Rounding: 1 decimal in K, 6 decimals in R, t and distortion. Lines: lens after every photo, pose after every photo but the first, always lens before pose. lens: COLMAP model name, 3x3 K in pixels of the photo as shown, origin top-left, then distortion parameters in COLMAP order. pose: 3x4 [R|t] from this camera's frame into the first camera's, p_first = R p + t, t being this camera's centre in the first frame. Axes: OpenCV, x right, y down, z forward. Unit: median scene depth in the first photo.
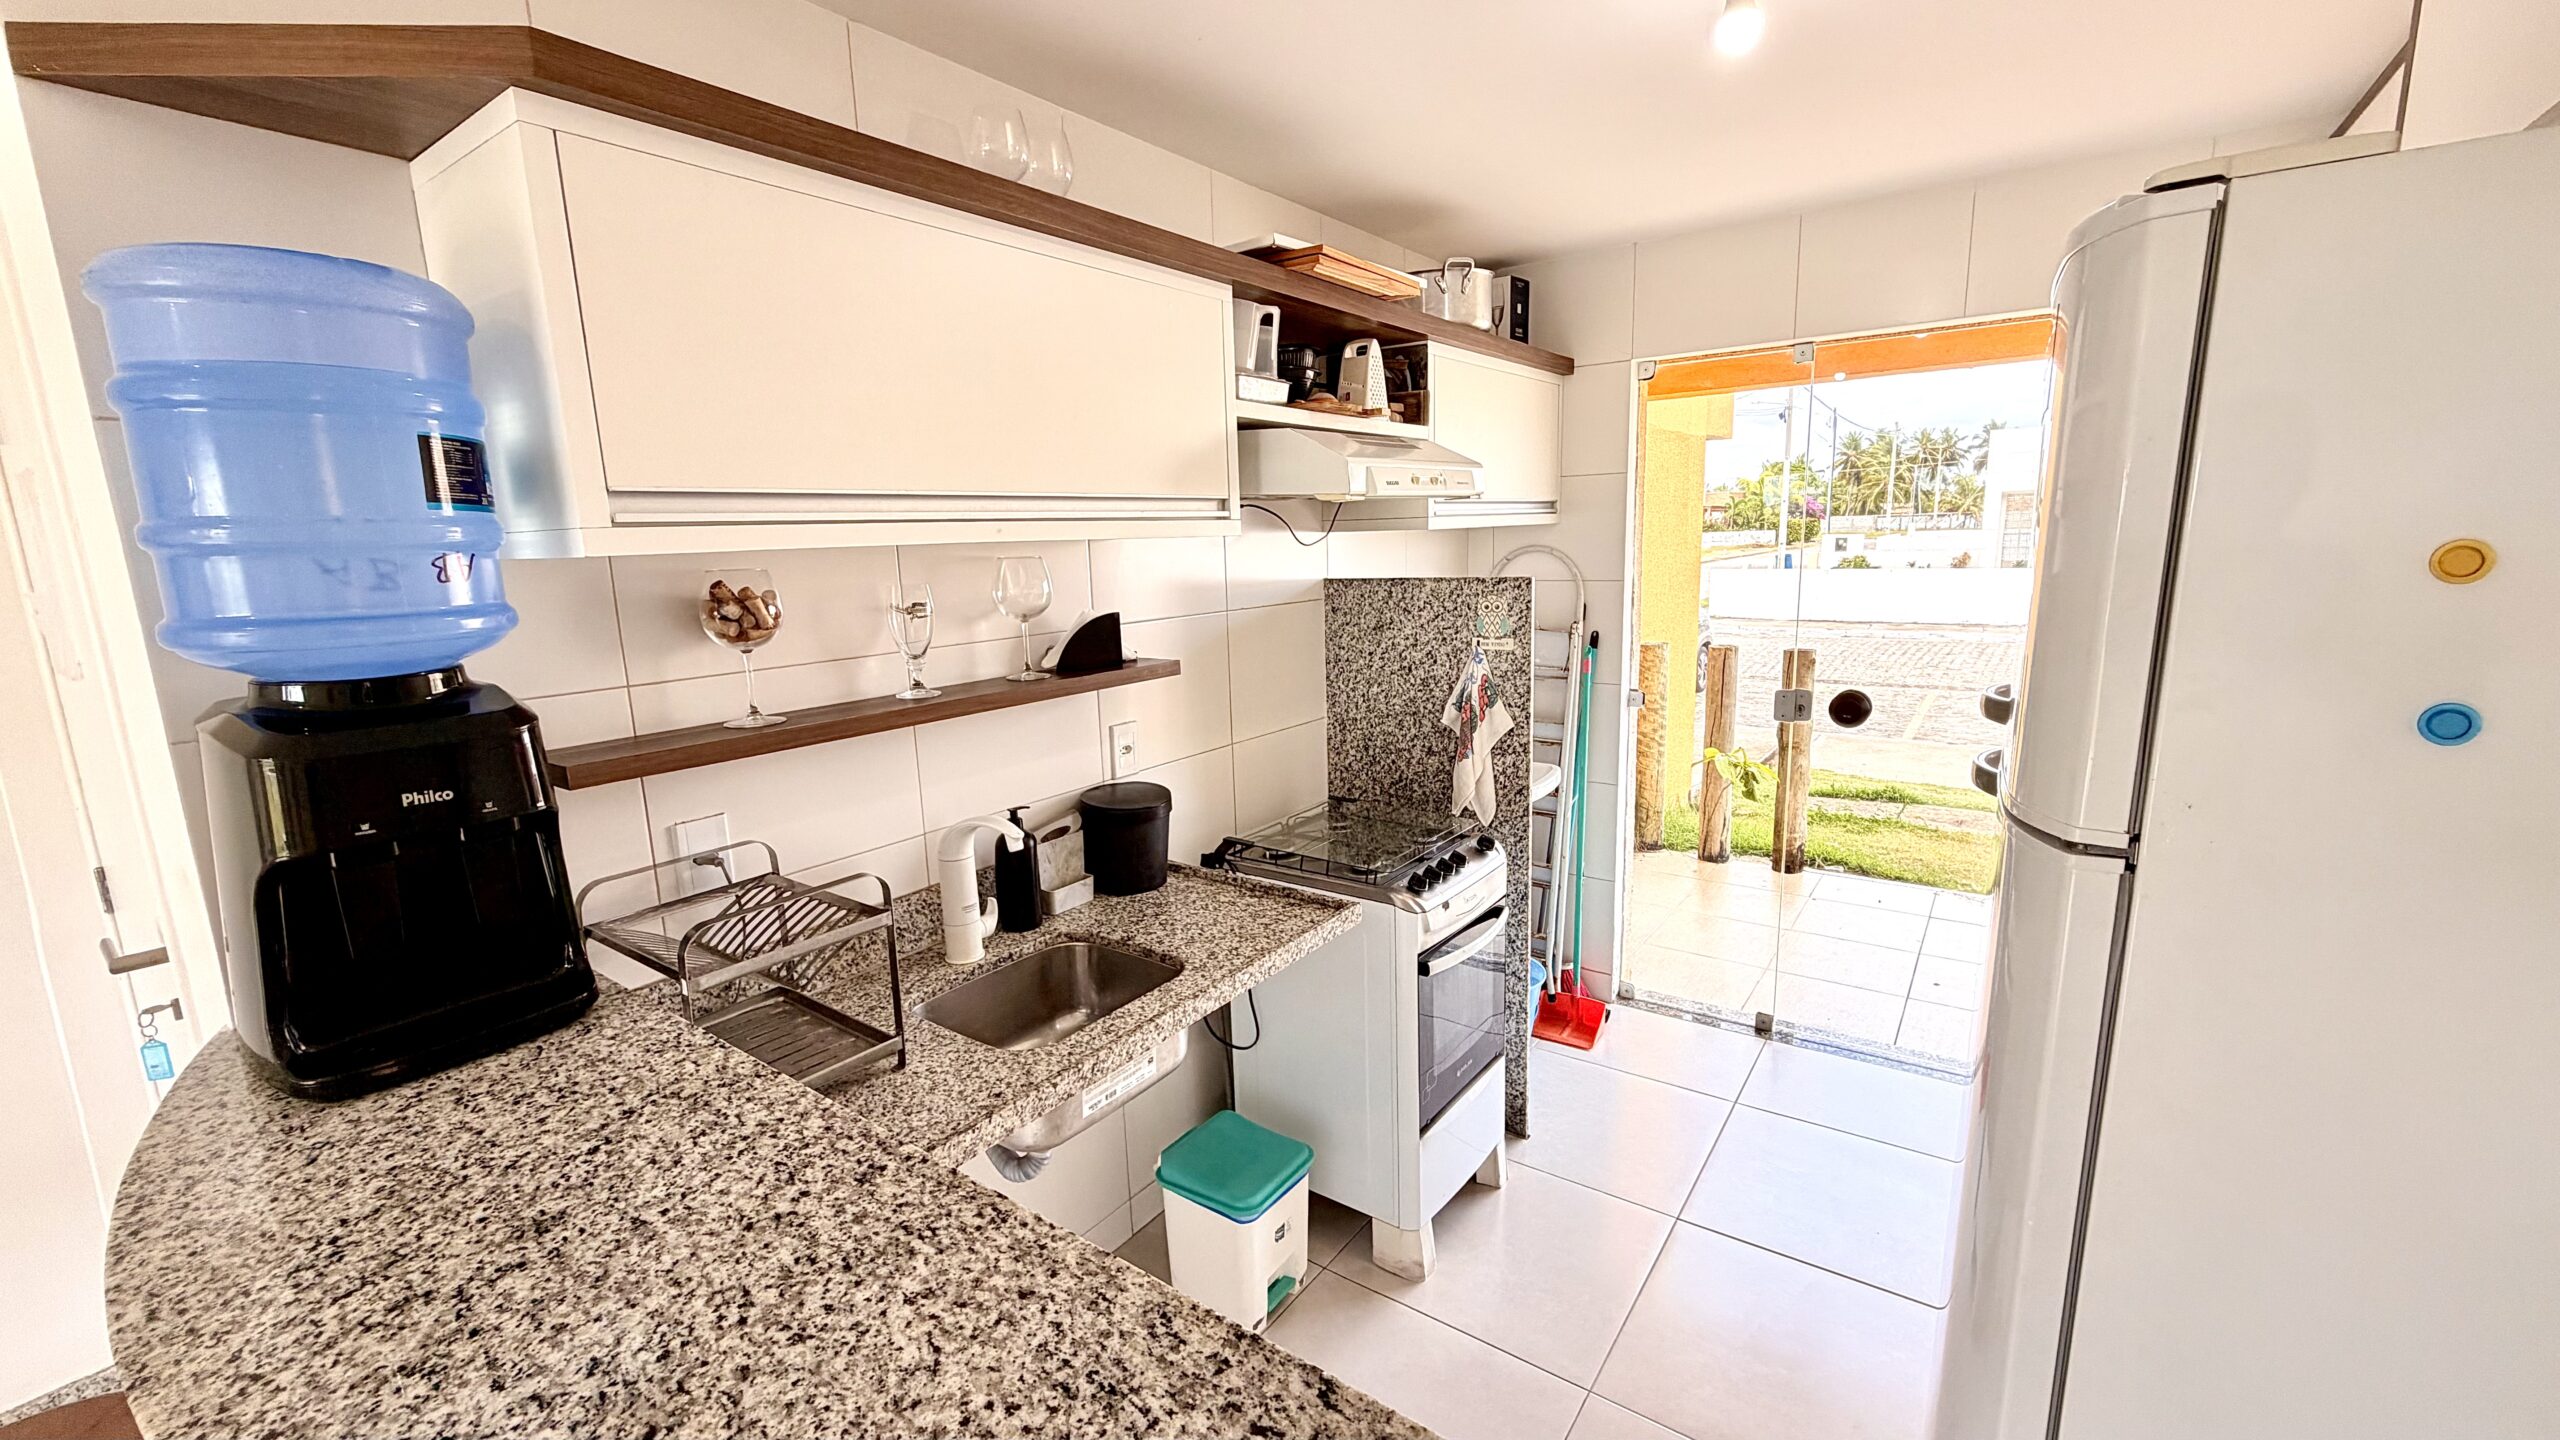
lens RADIAL K [[1022.4, 0, 1276.0], [0, 1022.4, 718.4], [0, 0, 1]] dist [0.001876, -0.000473]
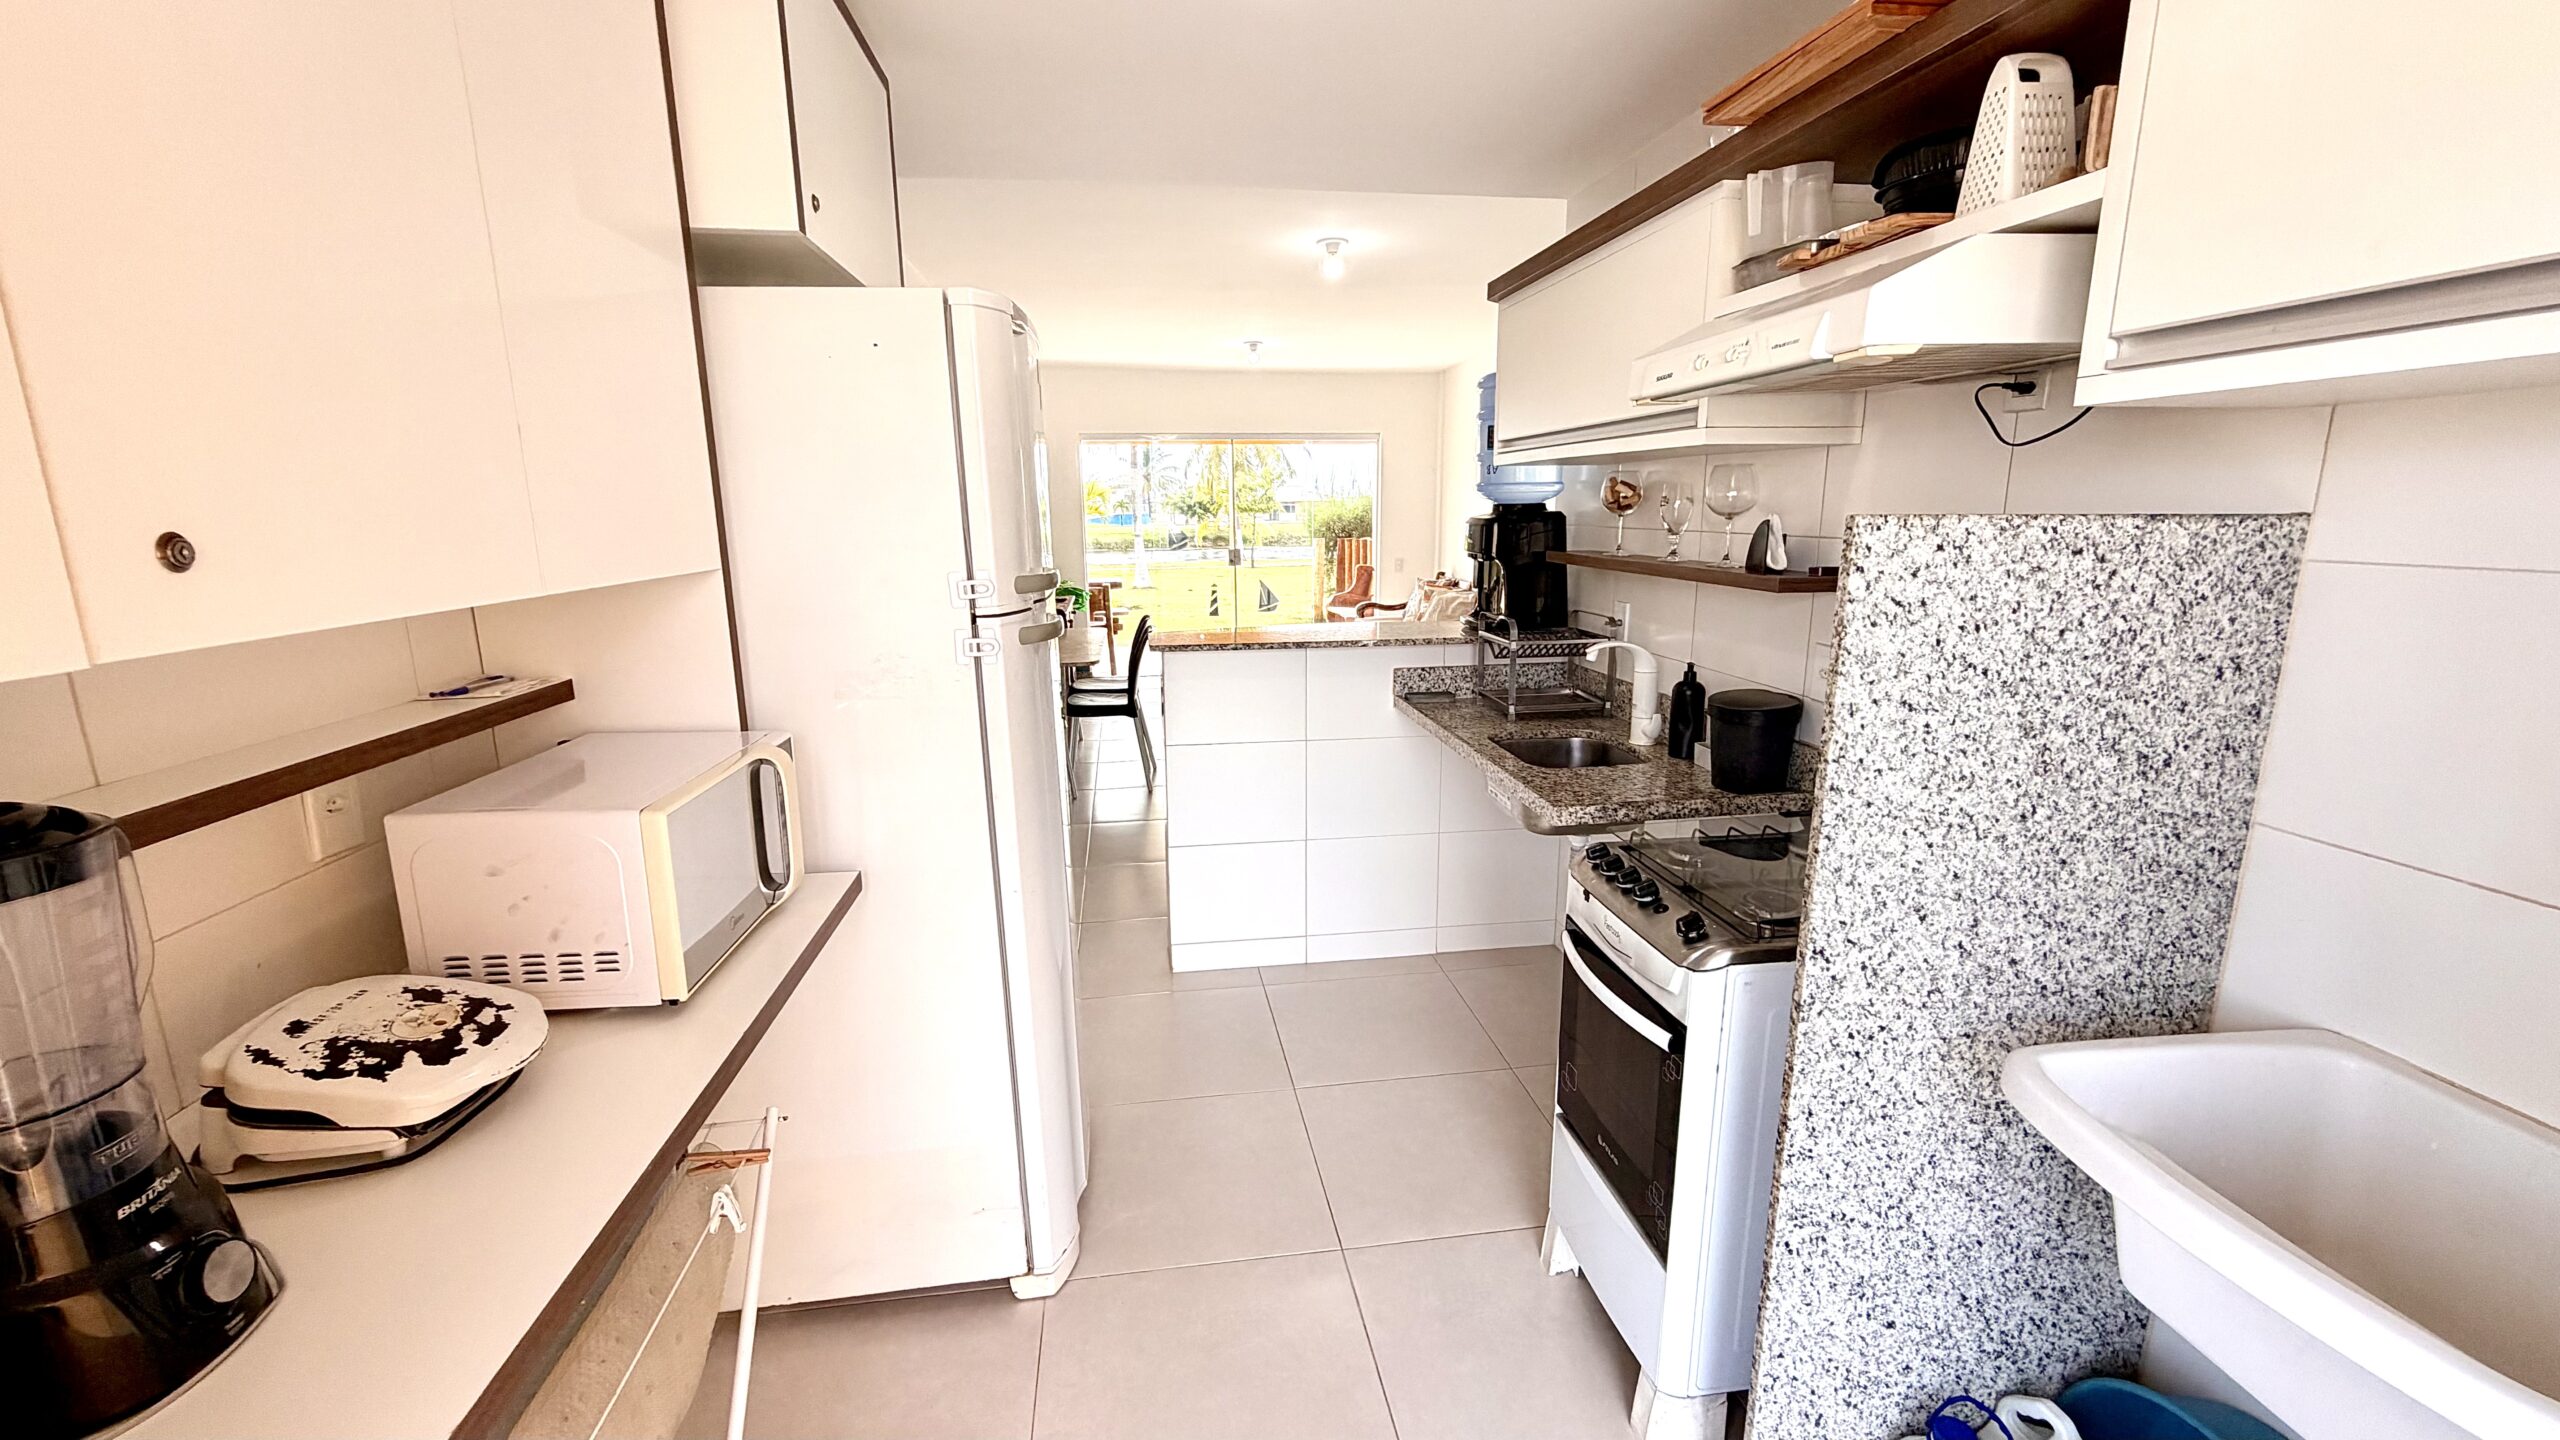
lens RADIAL K [[1022.4, 0, 1276.0], [0, 1022.4, 718.4], [0, 0, 1]] dist [0.001876, -0.000473]
pose [[-0.715744, 0.180941, -0.674515, 1.002980], [-0.093113, 0.932503, 0.348952, -0.248757], [0.692127, 0.312566, -0.650586, 1.502425]]
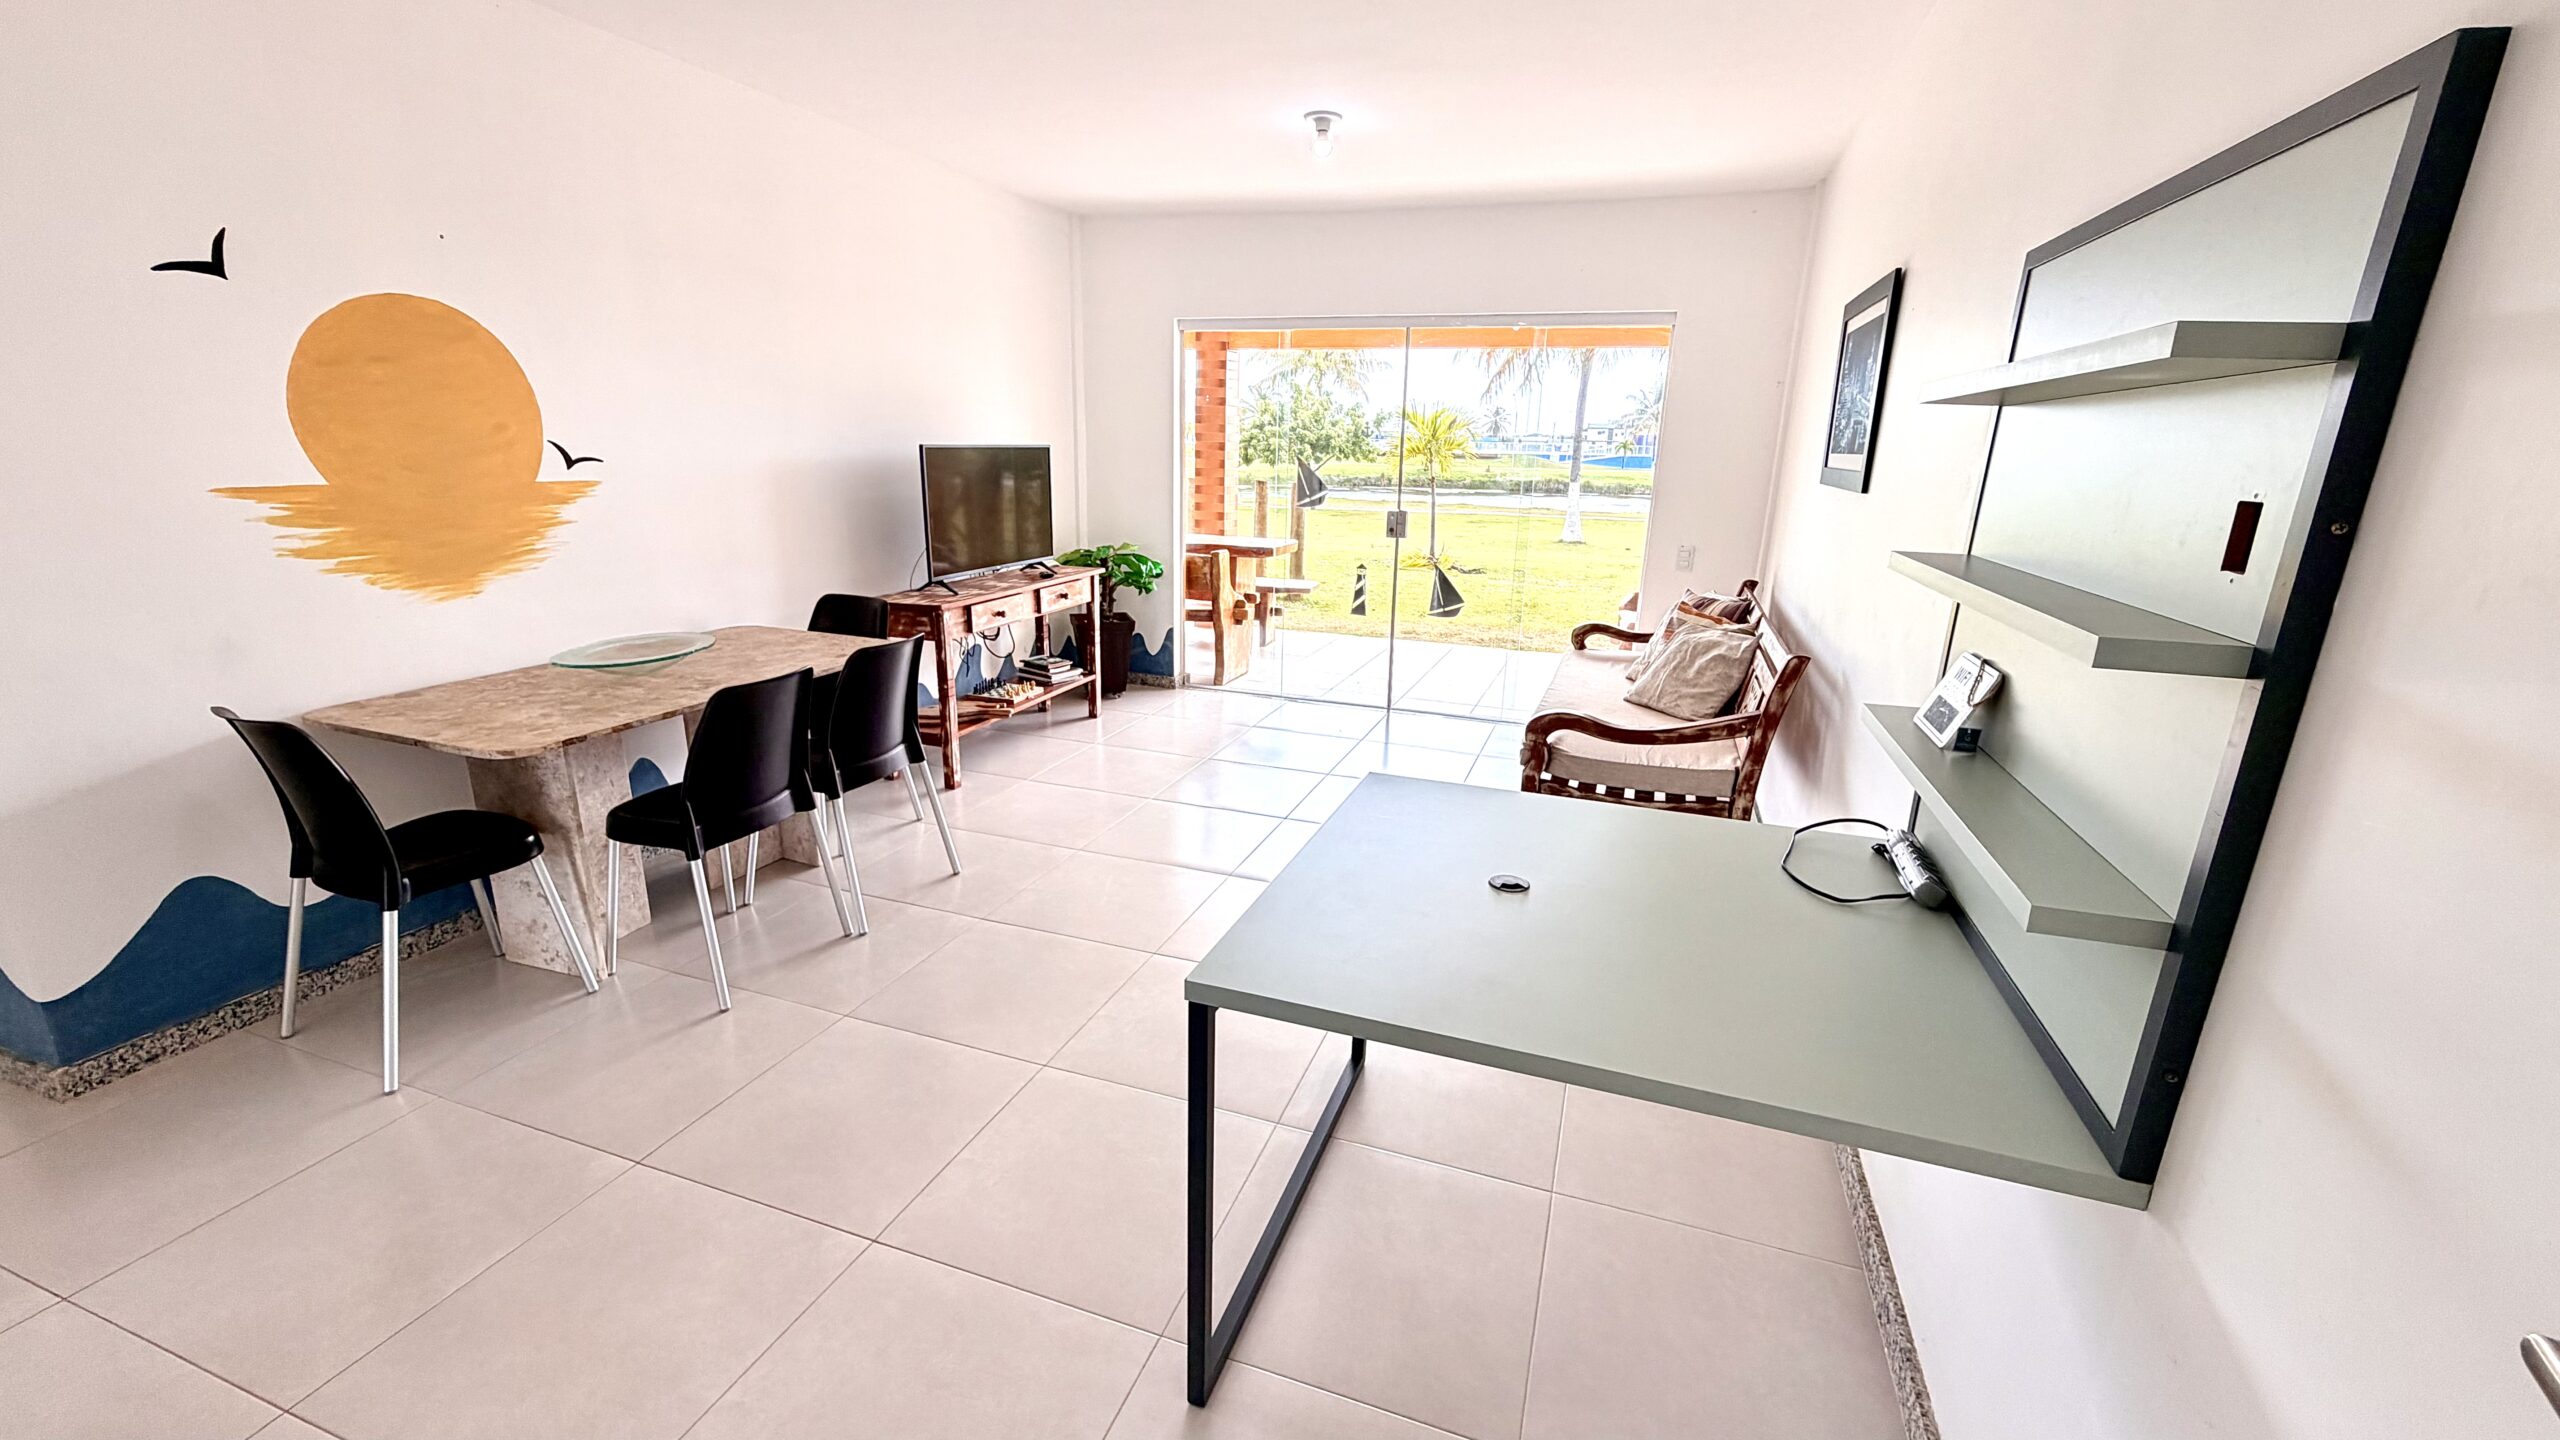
lens RADIAL K [[1022.4, 0, 1276.0], [0, 1022.4, 718.4], [0, 0, 1]] dist [0.001876, -0.000473]
pose [[-0.958357, 0.084571, -0.272764, -0.991133], [-0.044270, 0.899601, 0.434463, -0.030272], [0.282122, 0.428445, -0.858395, 0.708791]]
